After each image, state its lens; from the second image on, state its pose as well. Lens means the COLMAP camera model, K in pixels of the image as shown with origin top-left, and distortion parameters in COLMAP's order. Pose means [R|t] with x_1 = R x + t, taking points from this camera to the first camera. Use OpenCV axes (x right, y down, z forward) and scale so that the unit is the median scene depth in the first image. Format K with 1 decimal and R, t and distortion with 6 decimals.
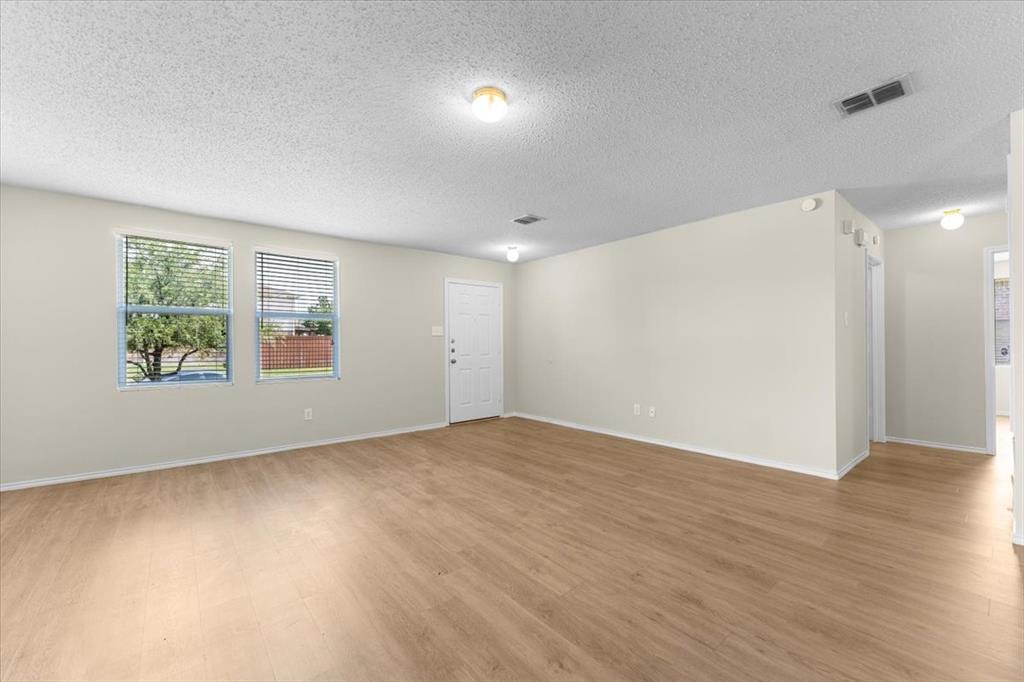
lens RADIAL K [[412.2, 0, 508.4], [0, 412.2, 340.0], [0, 0, 1]] dist [0.001197, 0.000090]
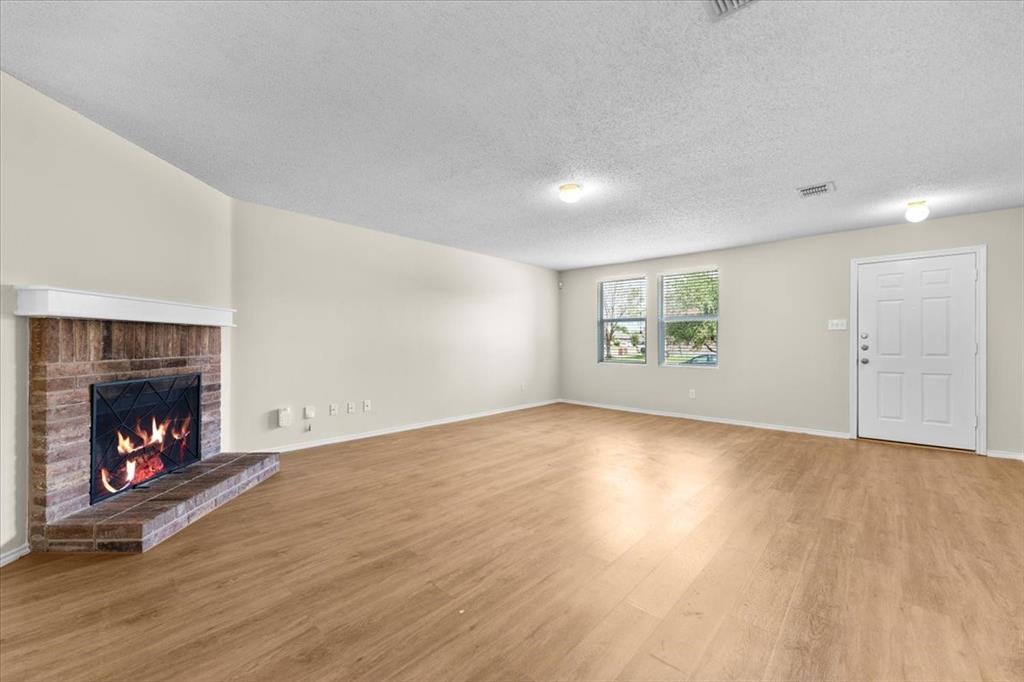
lens RADIAL K [[412.2, 0, 510.9], [0, 412.2, 338.7], [0, 0, 1]] dist [0.001197, 0.000090]
pose [[0.130447, -0.002274, -0.991453, 0.613355], [0.010780, 0.999942, -0.000875, 0.001209], [0.991397, -0.010573, 0.130464, 0.222252]]
